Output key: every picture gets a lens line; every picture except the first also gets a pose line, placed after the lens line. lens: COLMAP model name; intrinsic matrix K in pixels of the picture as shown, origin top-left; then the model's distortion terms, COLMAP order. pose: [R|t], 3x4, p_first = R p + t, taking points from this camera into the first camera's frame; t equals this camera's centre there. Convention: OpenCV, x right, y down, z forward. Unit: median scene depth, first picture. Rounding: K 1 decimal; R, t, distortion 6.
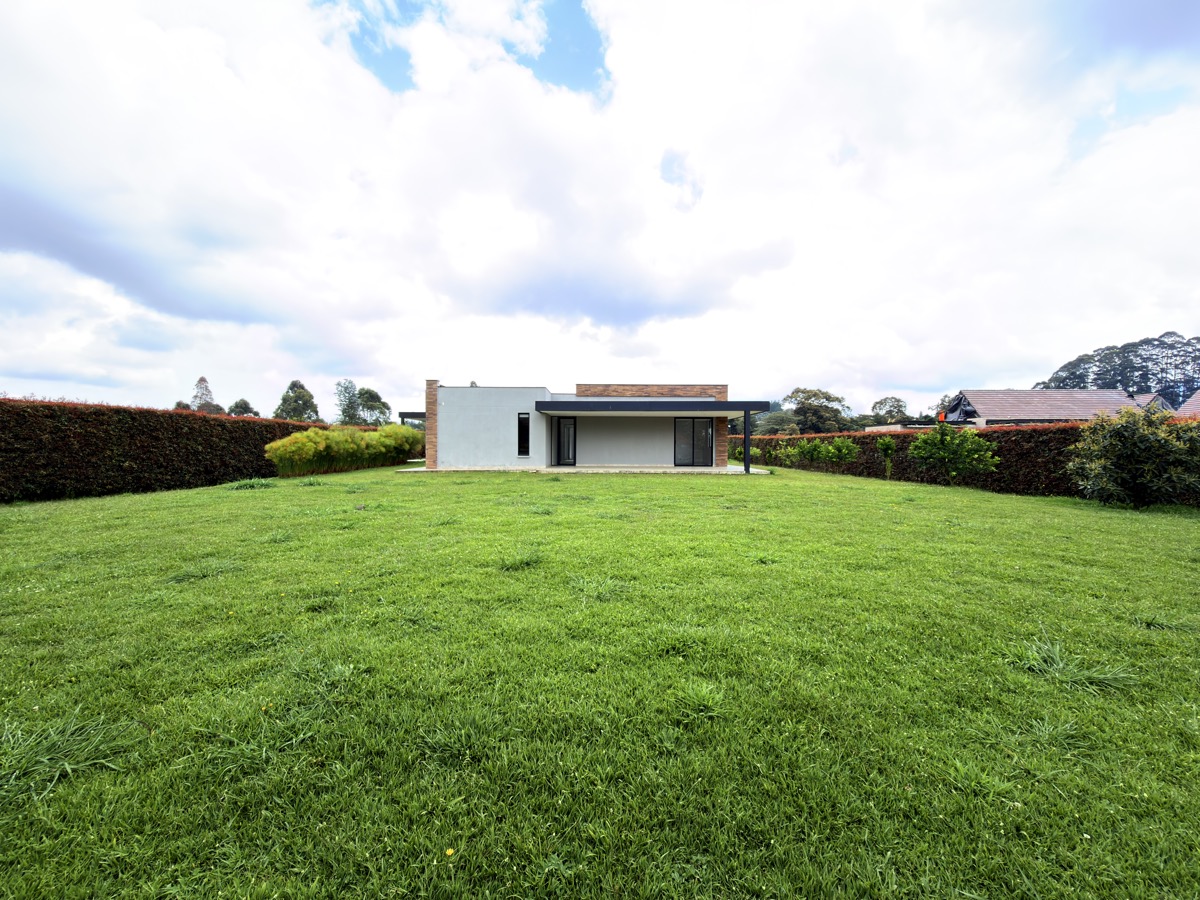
lens RADIAL K [[480.0, 0, 599.9], [0, 480.0, 450.0], [0, 0, 1]] dist [0.000995, 0.000026]
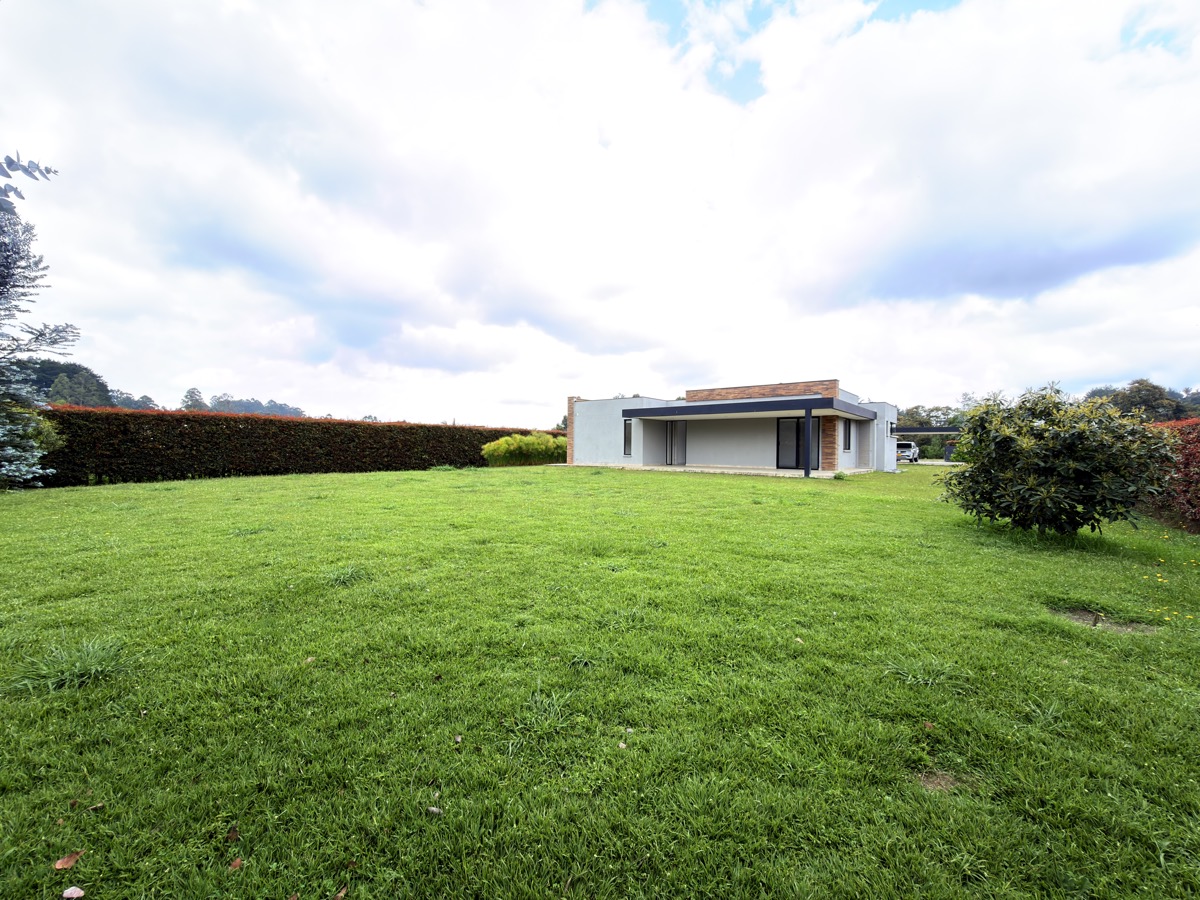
lens RADIAL K [[480.0, 0, 602.4], [0, 480.0, 448.9], [0, 0, 1]] dist [0.000995, 0.000026]
pose [[0.778395, 0.005814, -0.627748, 0.527655], [-0.007789, 0.999970, -0.000397, -0.002587], [0.627726, 0.005199, 0.778417, 0.031441]]
